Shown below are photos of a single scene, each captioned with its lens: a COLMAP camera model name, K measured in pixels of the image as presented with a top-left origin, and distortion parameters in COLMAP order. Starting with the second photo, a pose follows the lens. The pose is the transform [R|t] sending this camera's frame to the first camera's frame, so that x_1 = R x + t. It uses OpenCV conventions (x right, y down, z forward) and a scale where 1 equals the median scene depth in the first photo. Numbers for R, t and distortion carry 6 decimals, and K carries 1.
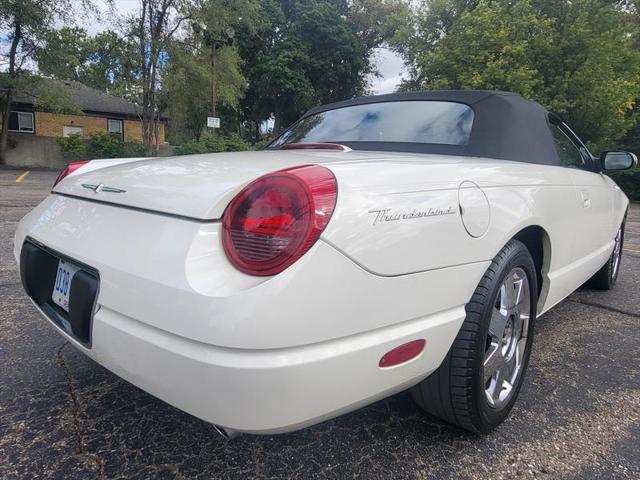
lens RADIAL K [[407.1, 0, 325.0], [0, 407.1, 234.6], [0, 0, 1]] dist [0.000934, -0.002194]
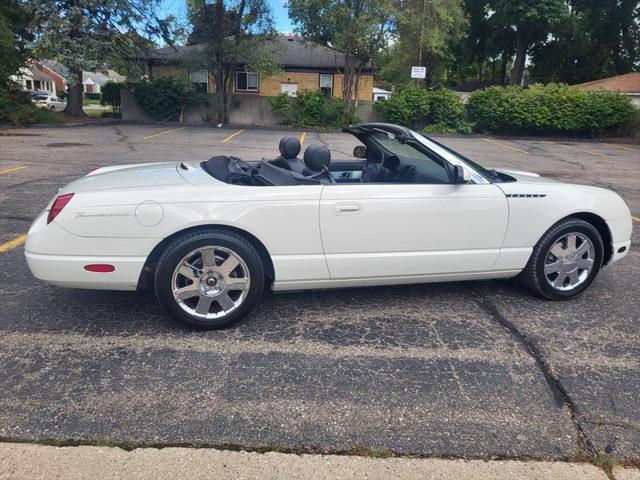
lens RADIAL K [[490.2, 0, 324.2], [0, 490.2, 237.7], [0, 0, 1]] dist [0.048017, -0.043343]
pose [[0.853926, 0.117515, -0.506952, 0.151586], [-0.074376, 0.991728, 0.104608, -0.016750], [0.515052, -0.051622, 0.855603, -0.046984]]
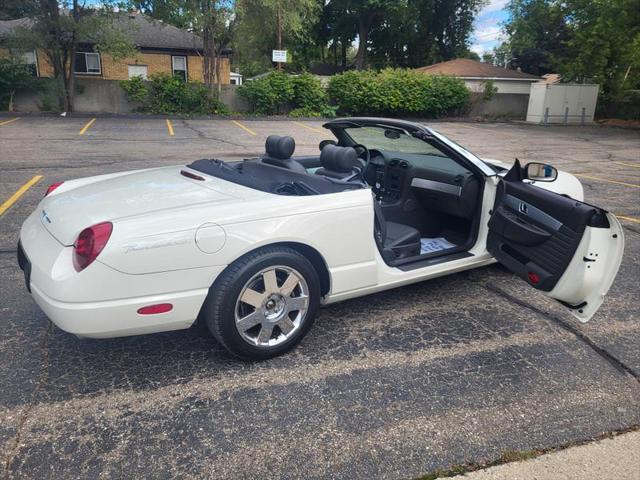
lens RADIAL K [[490.2, 0, 324.2], [0, 490.2, 237.7], [0, 0, 1]] dist [0.048017, -0.043343]
pose [[0.973934, 0.040479, -0.223189, 0.082969], [-0.012602, 0.992084, 0.124940, -0.021124], [0.226480, -0.118871, 0.966735, -0.064002]]
